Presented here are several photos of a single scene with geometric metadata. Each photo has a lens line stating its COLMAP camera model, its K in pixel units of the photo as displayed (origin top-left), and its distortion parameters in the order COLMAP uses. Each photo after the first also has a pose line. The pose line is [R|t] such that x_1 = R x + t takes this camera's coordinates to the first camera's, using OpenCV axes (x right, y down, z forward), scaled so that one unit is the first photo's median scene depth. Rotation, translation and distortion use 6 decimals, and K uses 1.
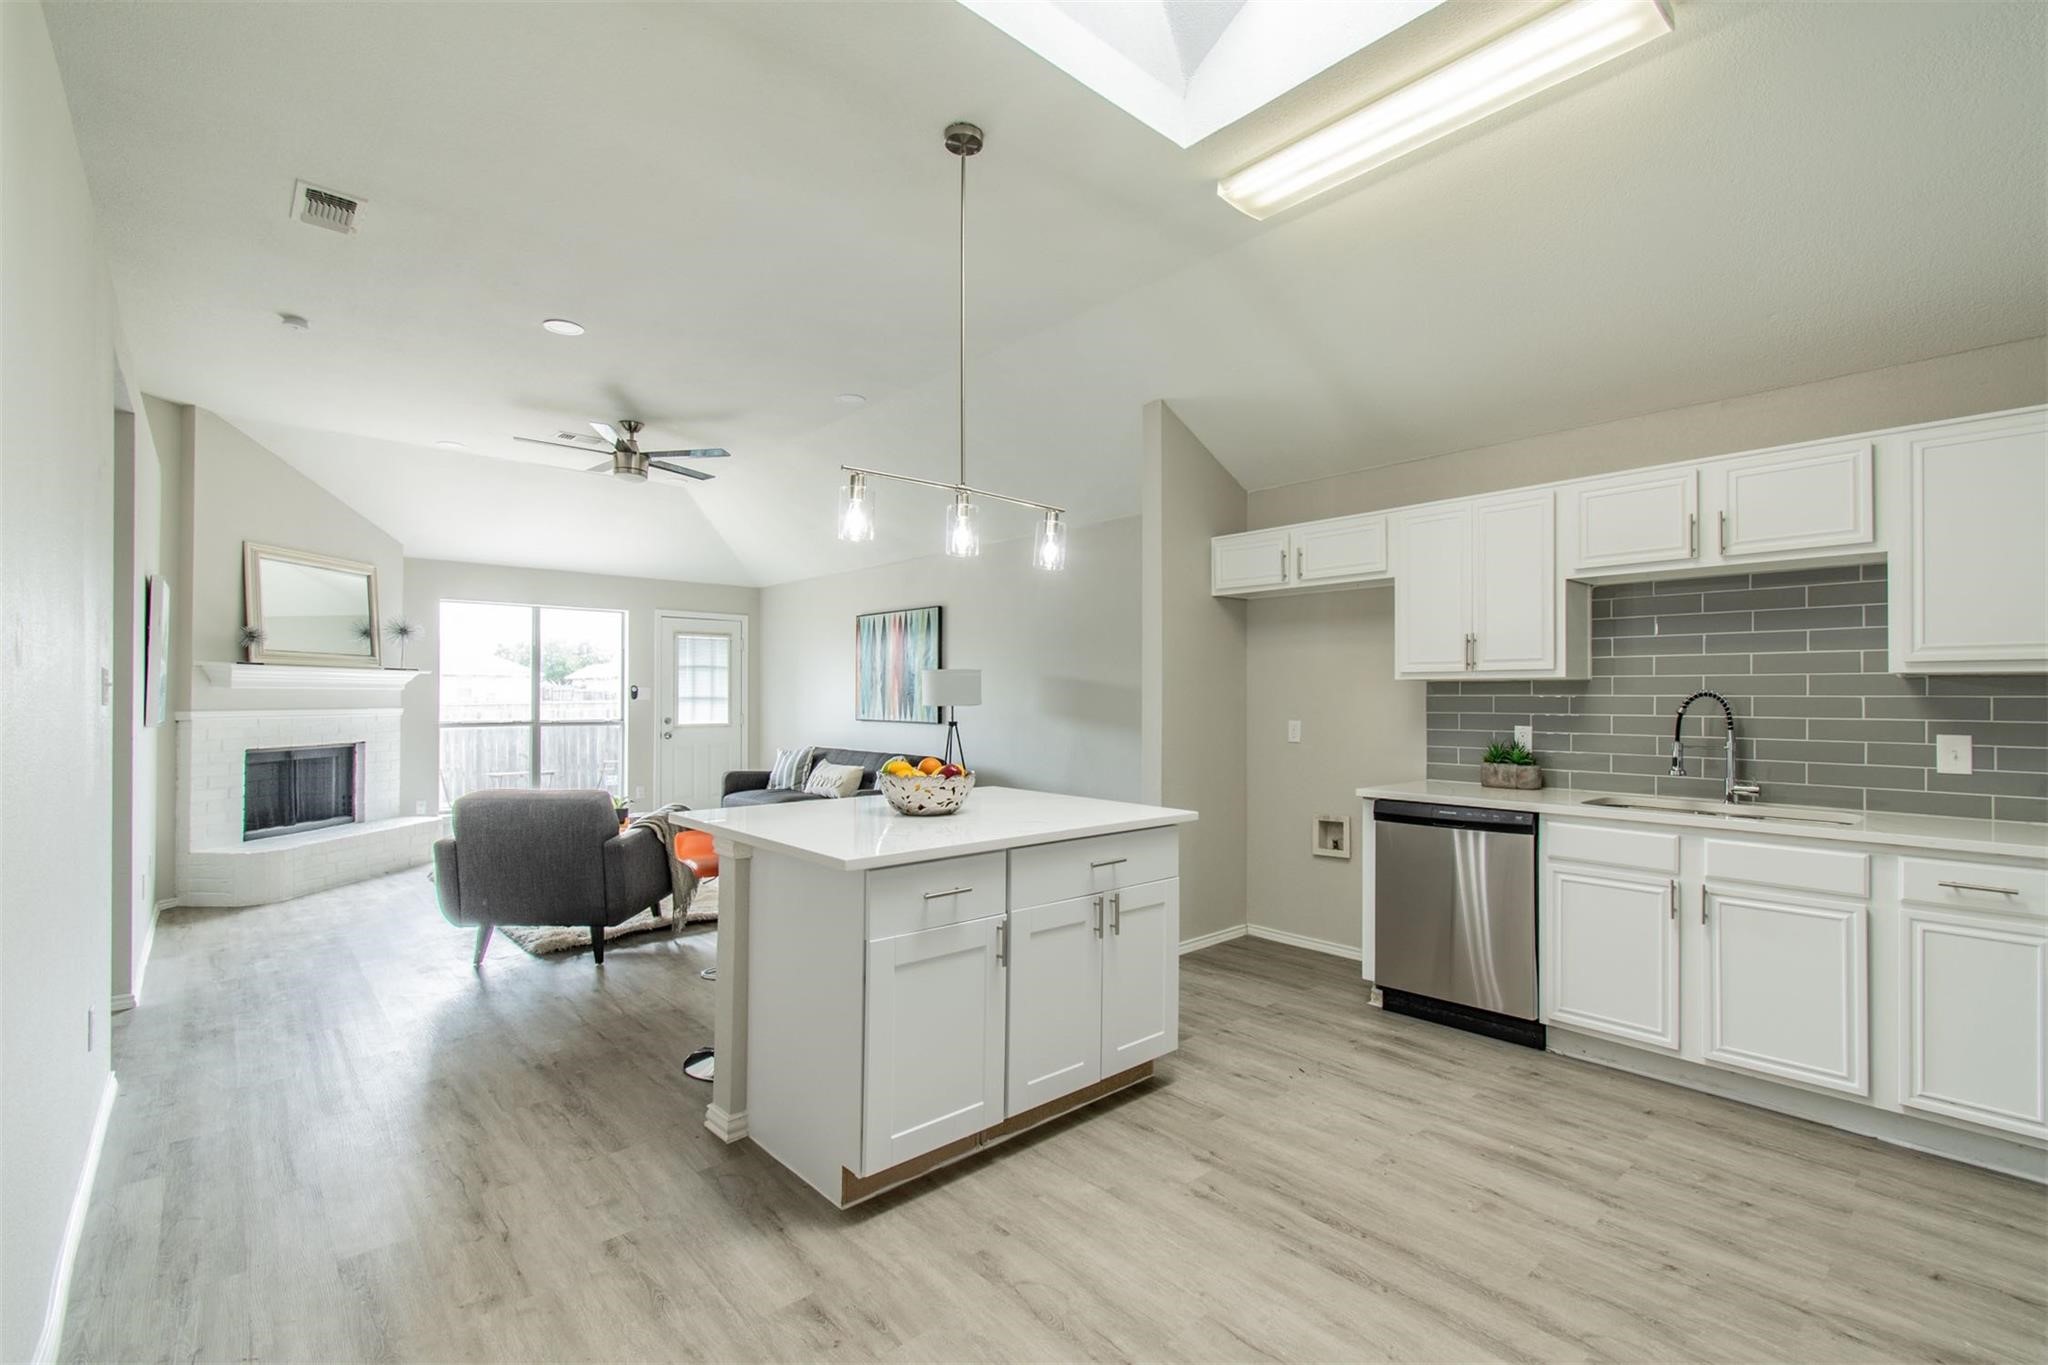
lens RADIAL K [[906.2, 0, 1032.8], [0, 906.2, 710.1], [0, 0, 1]] dist [0.000062, 0.000101]
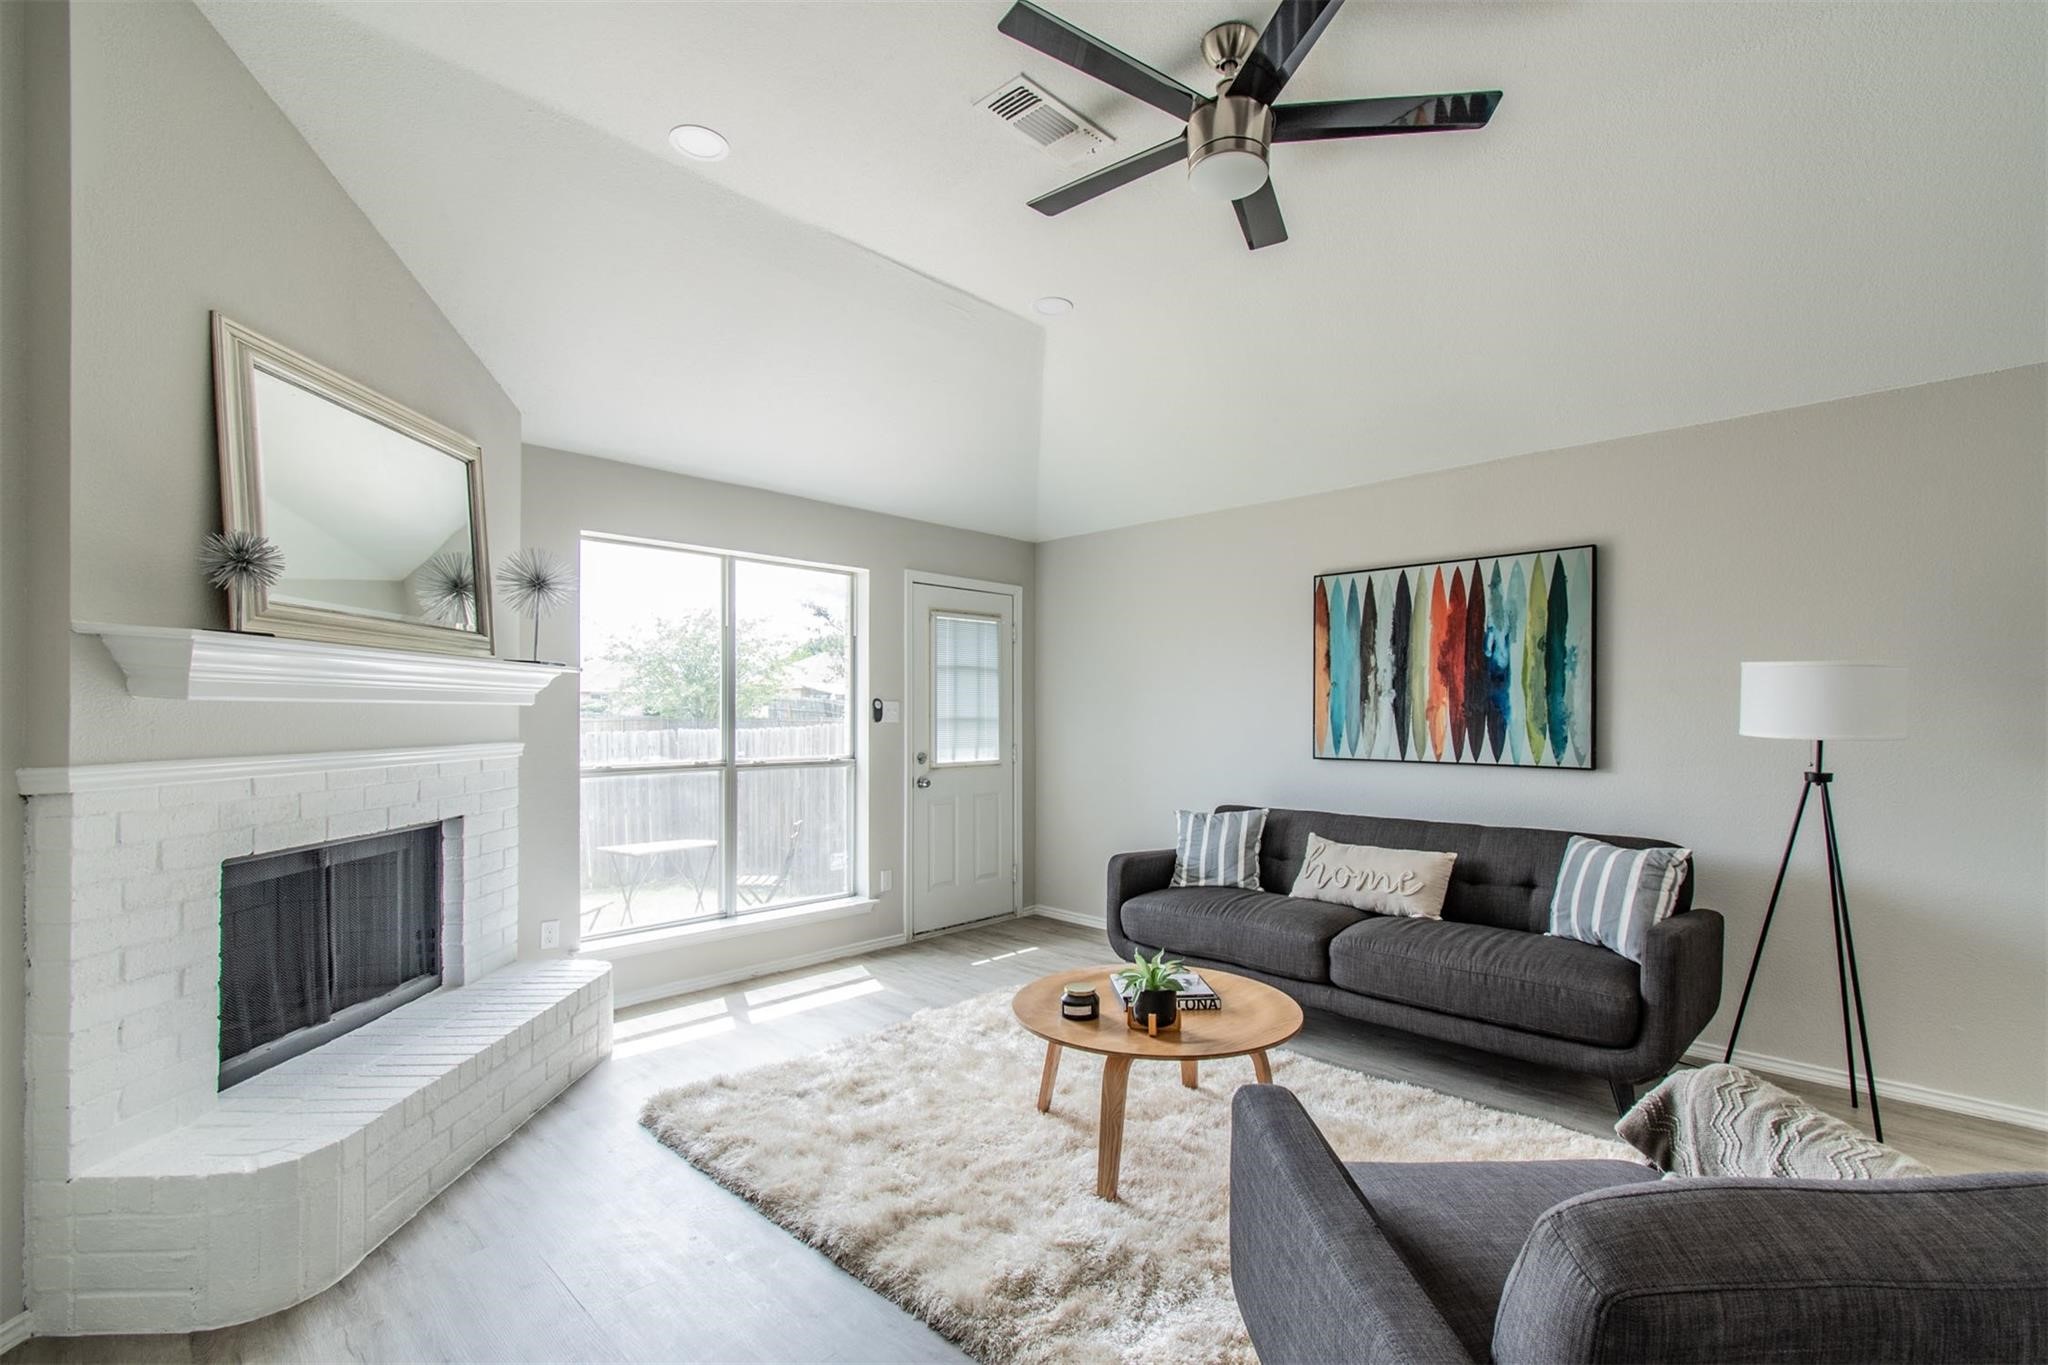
lens RADIAL K [[905.3, 0, 1027.1], [0, 905.3, 735.7], [0, 0, 1]] dist [-0.002825, -0.000452]
pose [[0.997923, -0.001884, 0.064393, -0.460310], [0.001307, 0.999959, 0.009003, -0.009982], [-0.064407, -0.008900, 0.997884, 0.497525]]
